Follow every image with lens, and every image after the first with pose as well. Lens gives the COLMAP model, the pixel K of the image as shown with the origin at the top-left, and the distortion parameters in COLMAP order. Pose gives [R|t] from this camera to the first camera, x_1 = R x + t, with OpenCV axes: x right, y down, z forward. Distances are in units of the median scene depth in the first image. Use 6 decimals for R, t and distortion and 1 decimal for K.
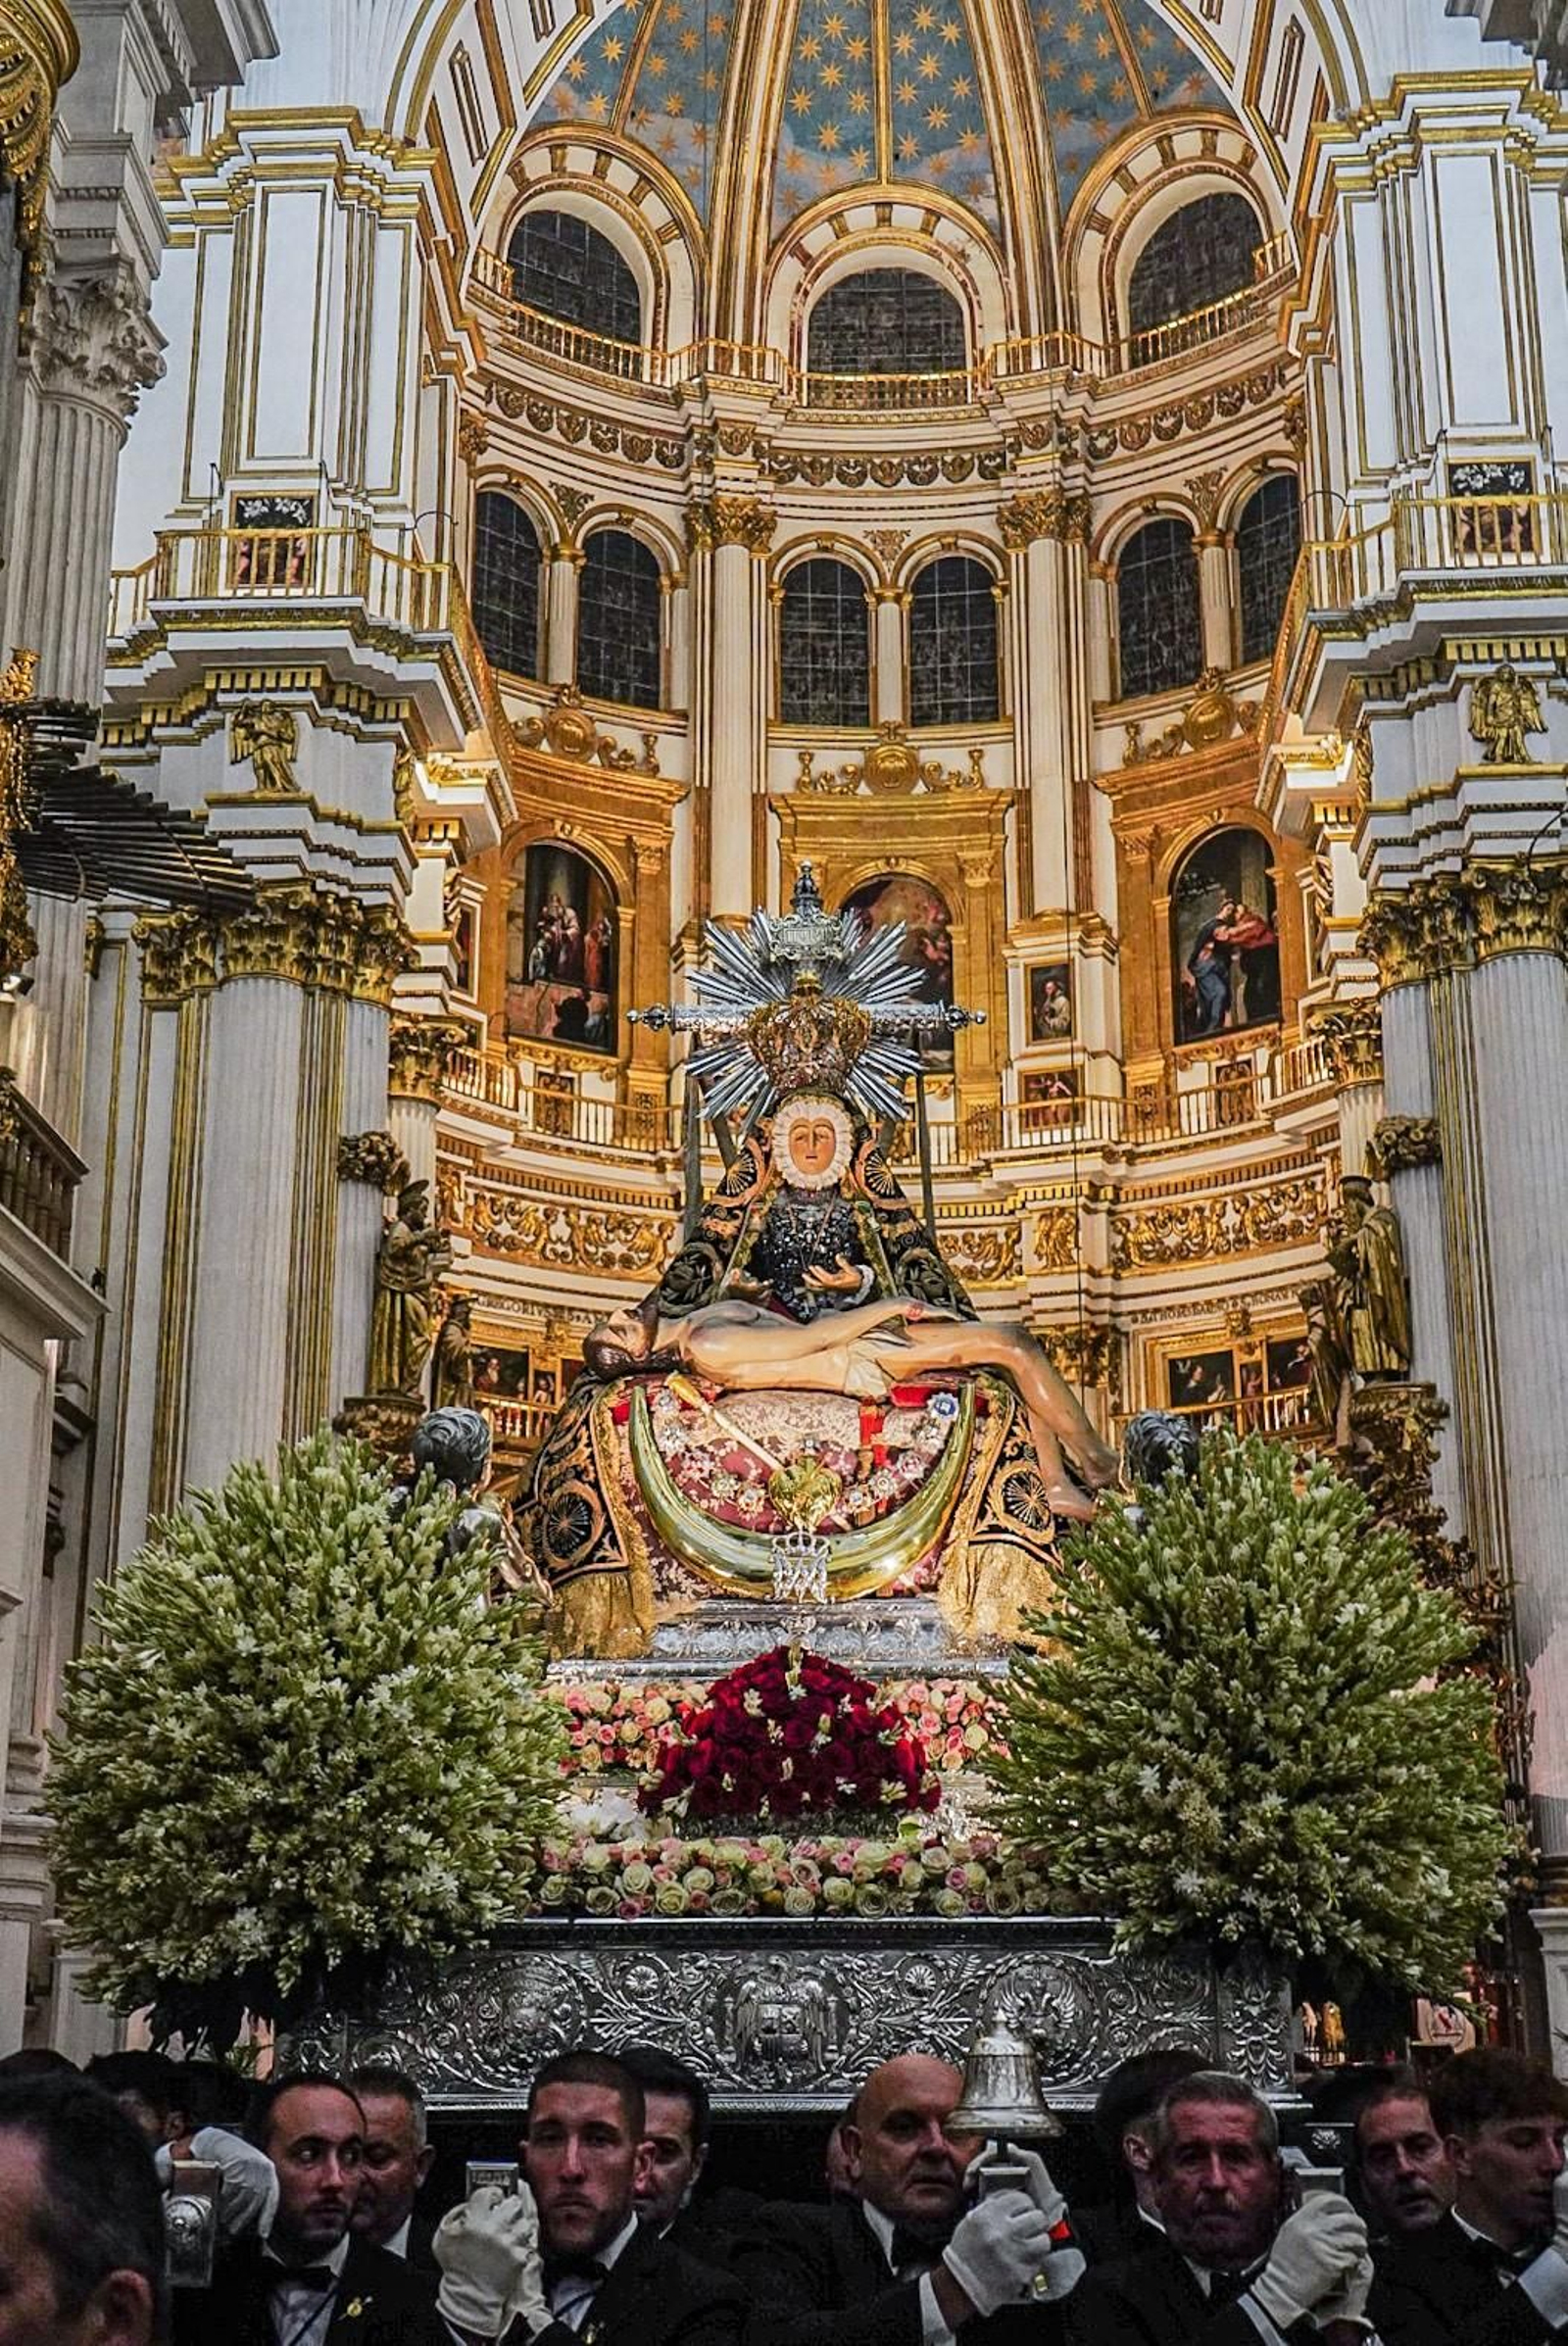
lens RADIAL K [[2763.7, 0, 757.9], [0, 2763.7, 1257.1], [0, 0, 1]] dist [0.006902, 0.000000]
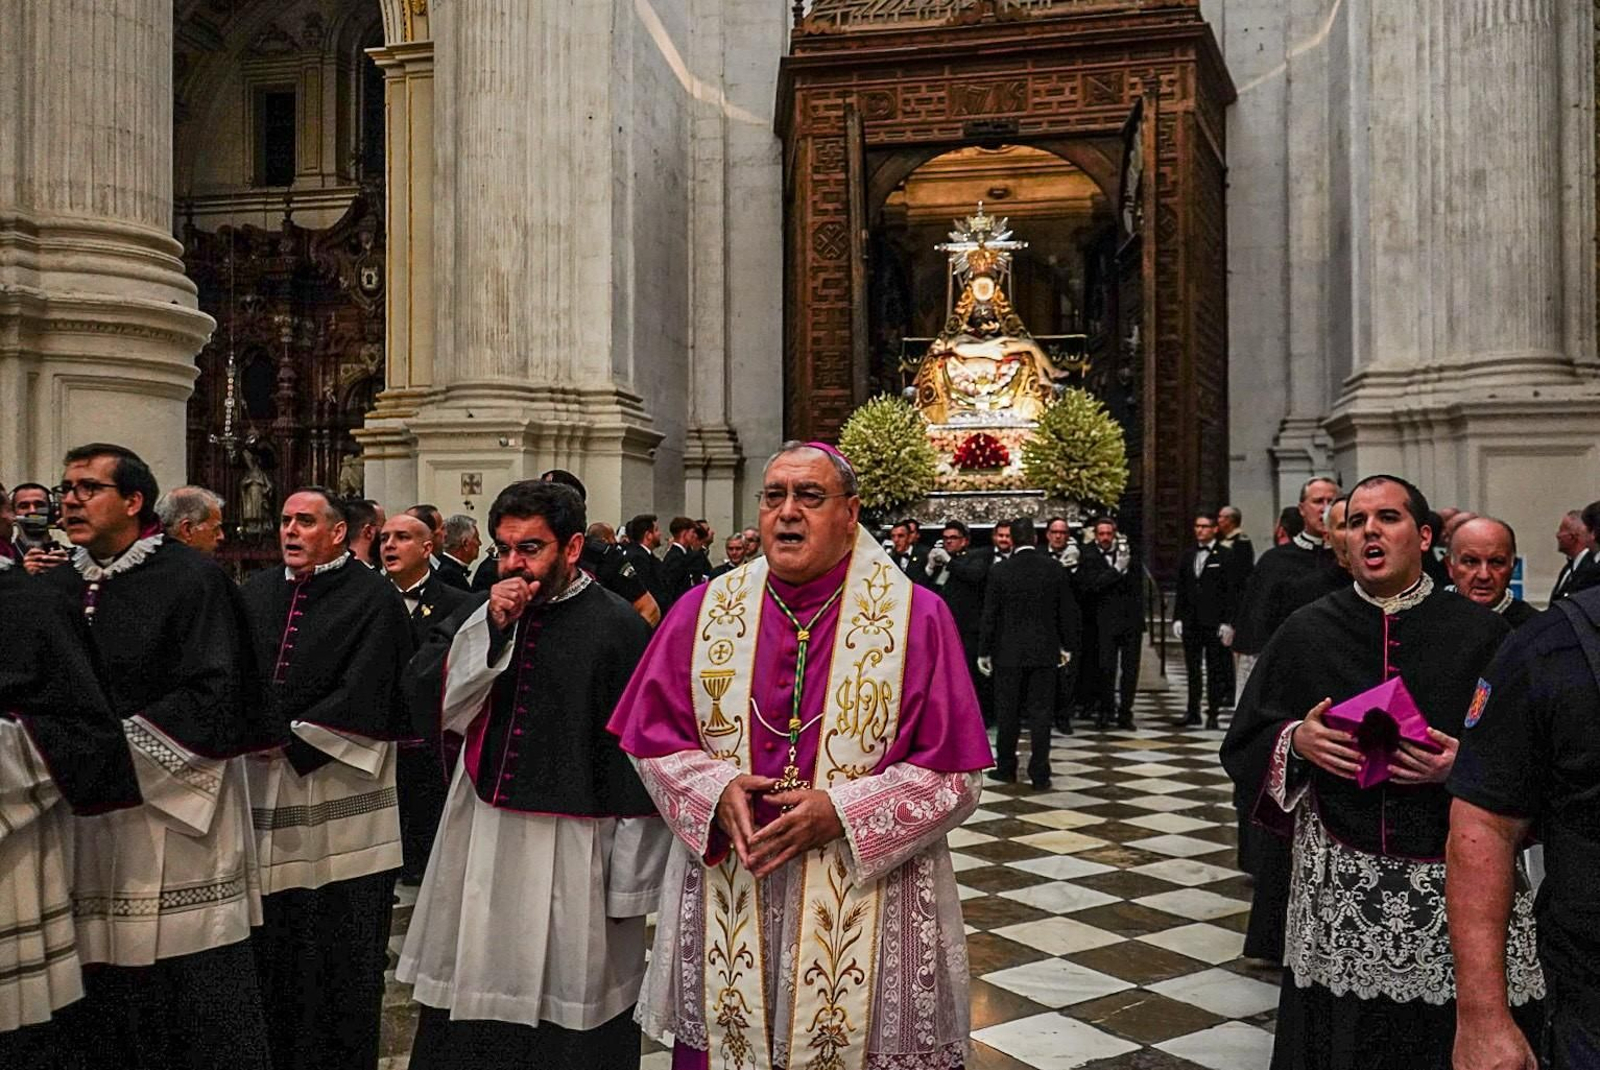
lens RADIAL K [[1207.7, 0, 807.6], [0, 1207.7, 519.9], [0, 0, 1]] dist [-0.083747, -0.001735]
pose [[0.992197, -0.014354, -0.123854, -0.031463], [0.054646, 0.942924, 0.328494, -0.439726], [0.112070, -0.332698, 0.936350, -1.090528]]
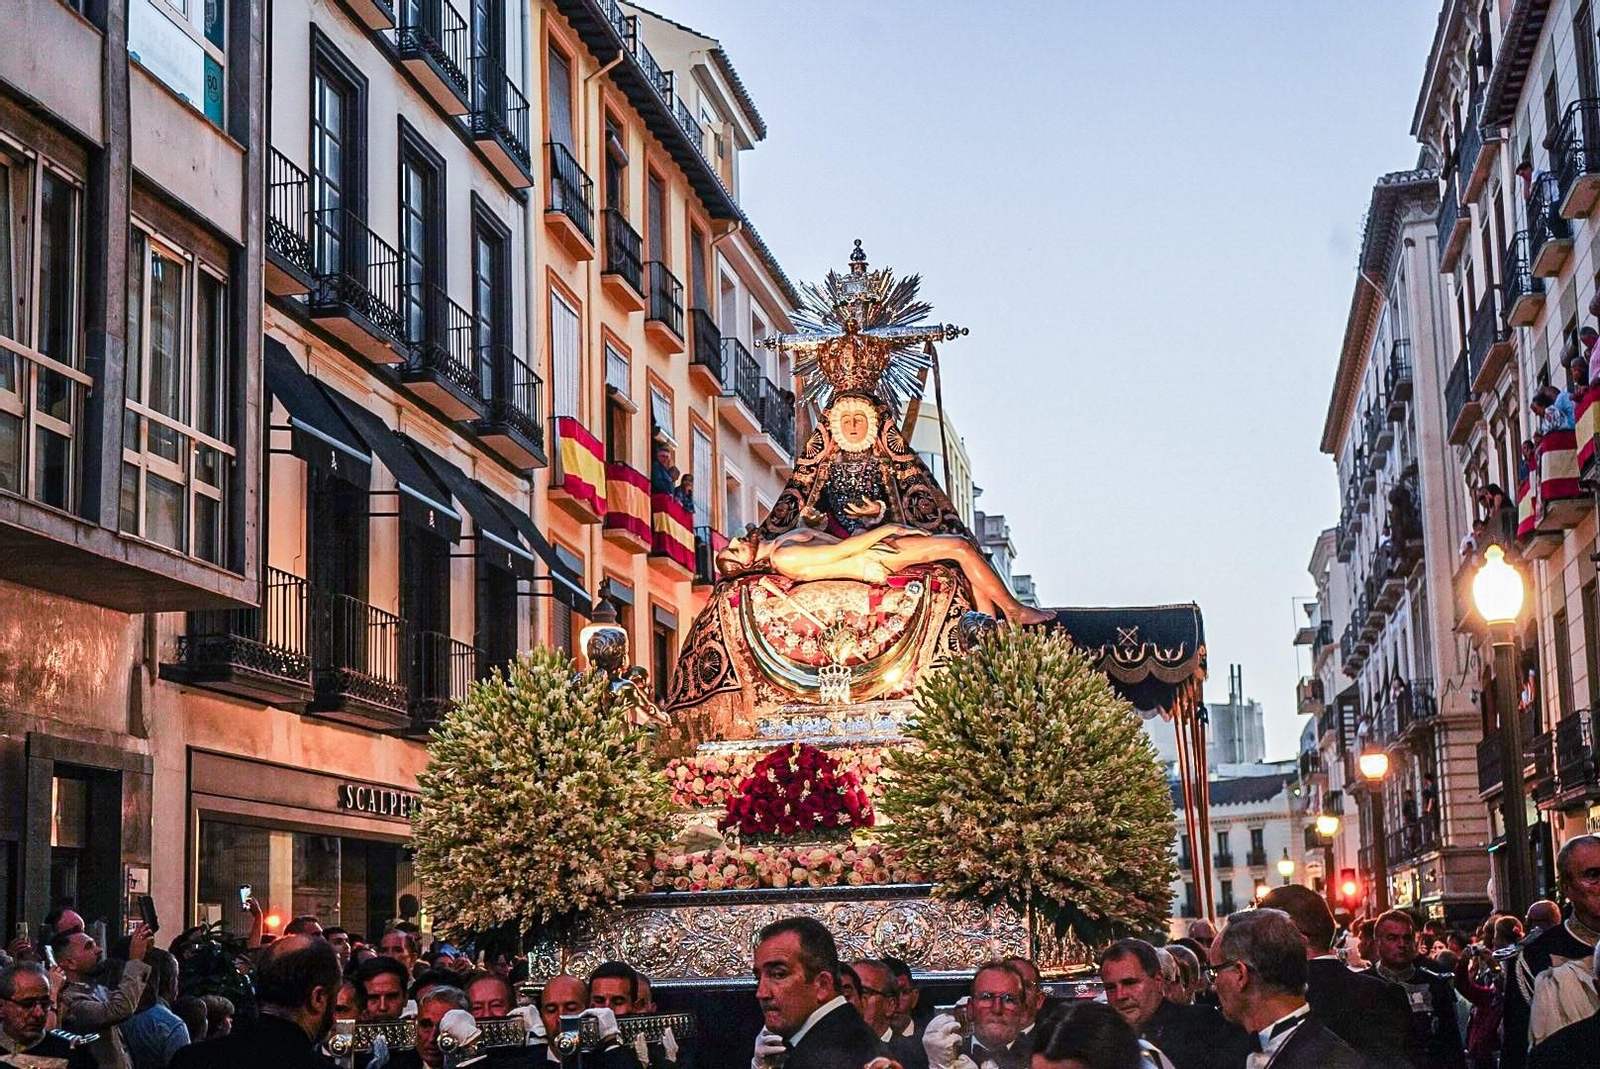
lens RADIAL K [[2237.2, 0, 795.7], [0, 2237.2, 521.1], [0, 0, 1]] dist [0.045514, 0.000000]
pose [[0.987874, -0.055443, -0.145018, 0.254433], [0.069225, 0.993370, 0.091784, -0.156993], [0.138967, -0.100710, 0.985163, -0.513148]]
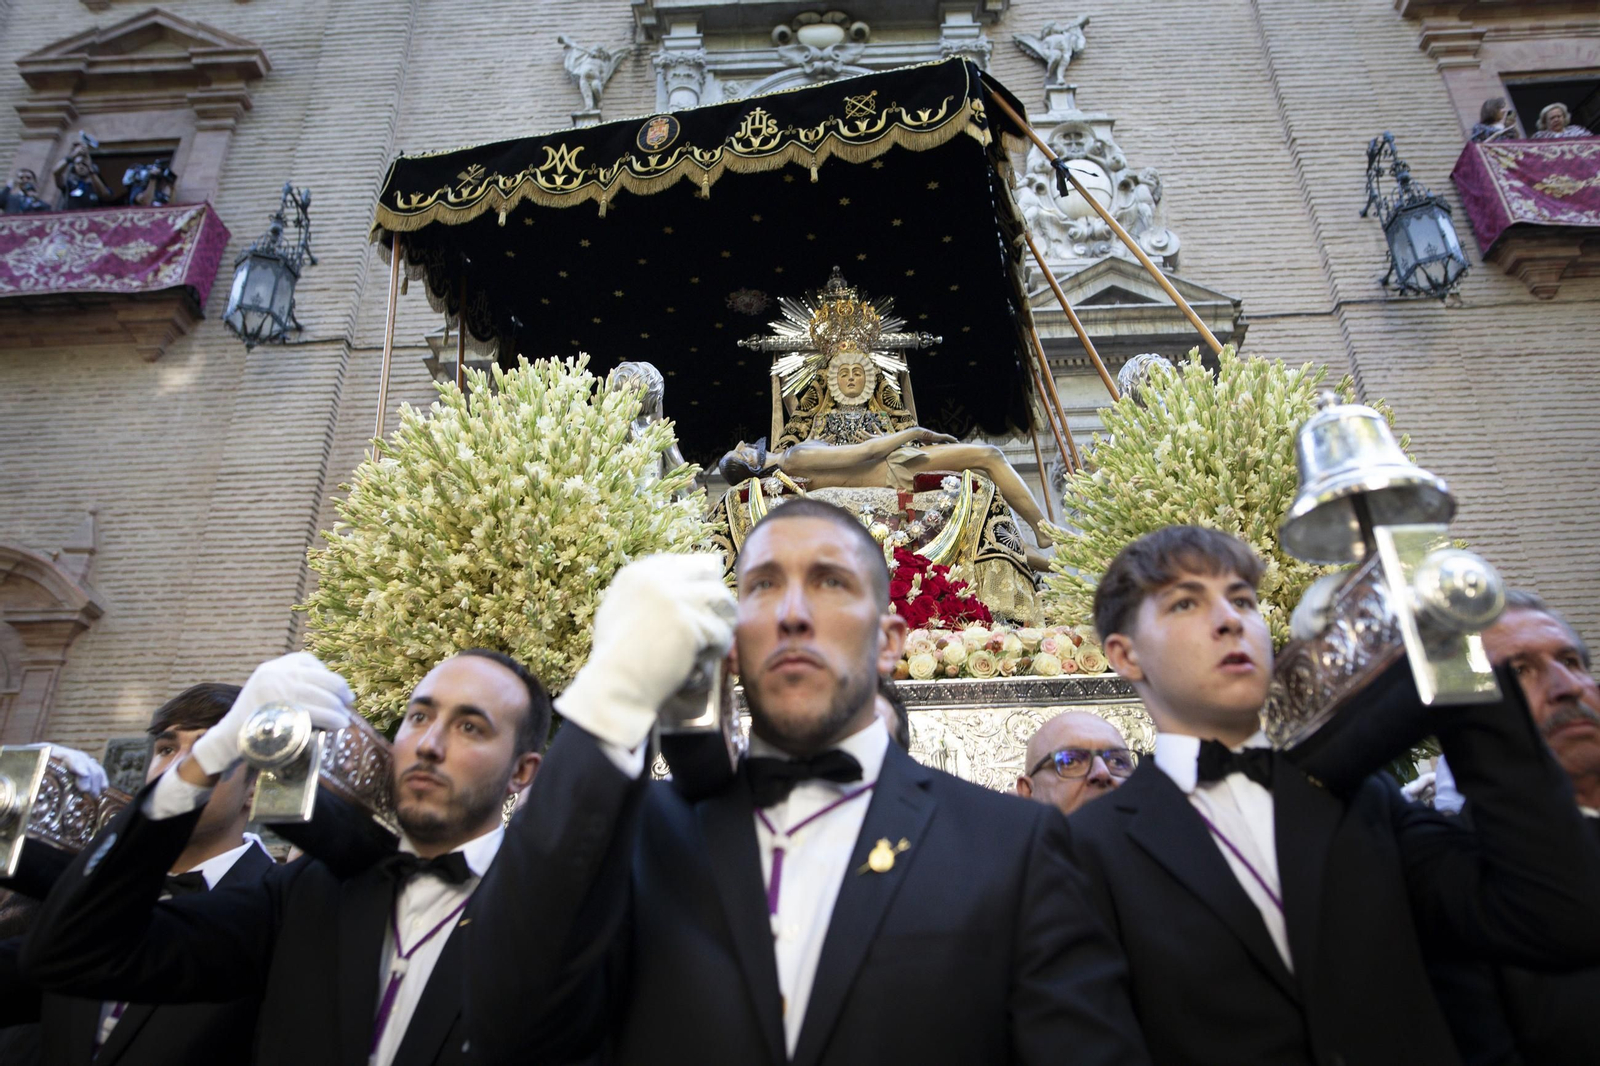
lens RADIAL K [[1137.3, 0, 805.7], [0, 1137.3, 490.4], [0, 0, 1]] dist [0.005285, 0.000739]
pose [[0.999257, -0.015643, 0.035228, -0.048313], [0.022802, 0.976773, -0.213062, 0.245212], [-0.031077, 0.213706, 0.976403, 0.469339]]
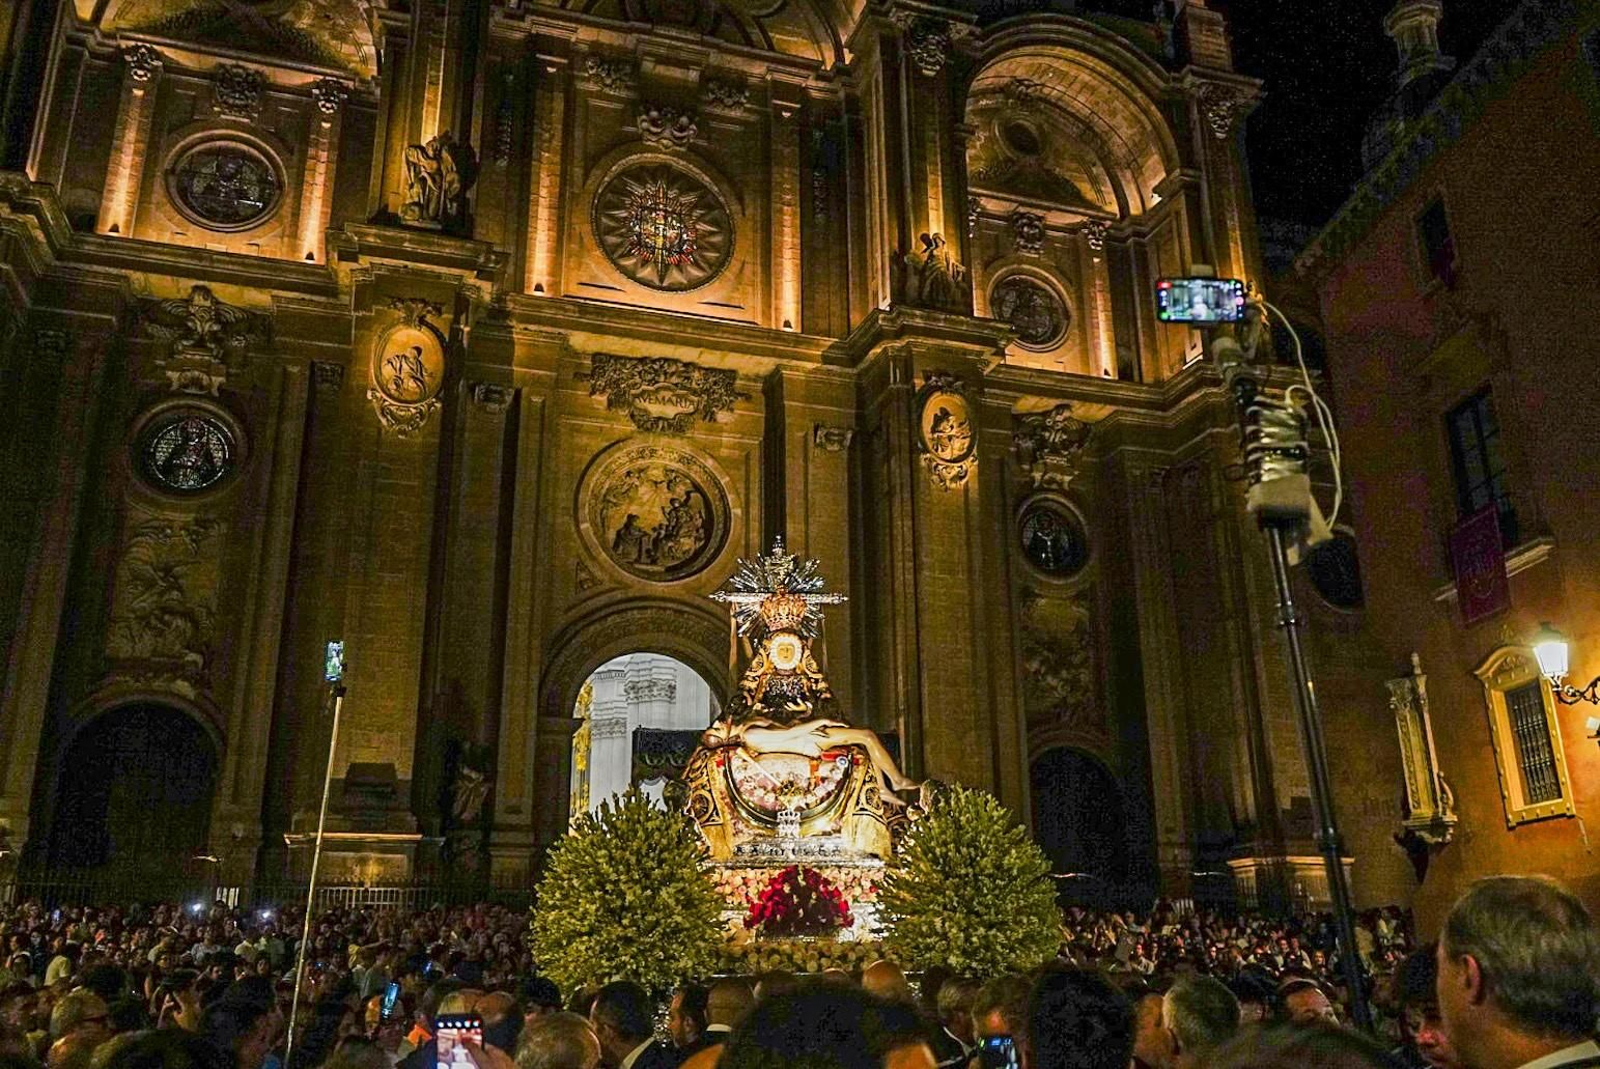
lens RADIAL K [[1226.7, 0, 792.1], [0, 1226.7, 598.1], [0, 0, 1]] dist [0.000103, 0.007768]
pose [[0.995636, 0.013520, 0.092340, -0.115023], [-0.013021, 0.999897, -0.006008, -0.119889], [-0.092411, 0.004779, 0.995709, -0.208808]]
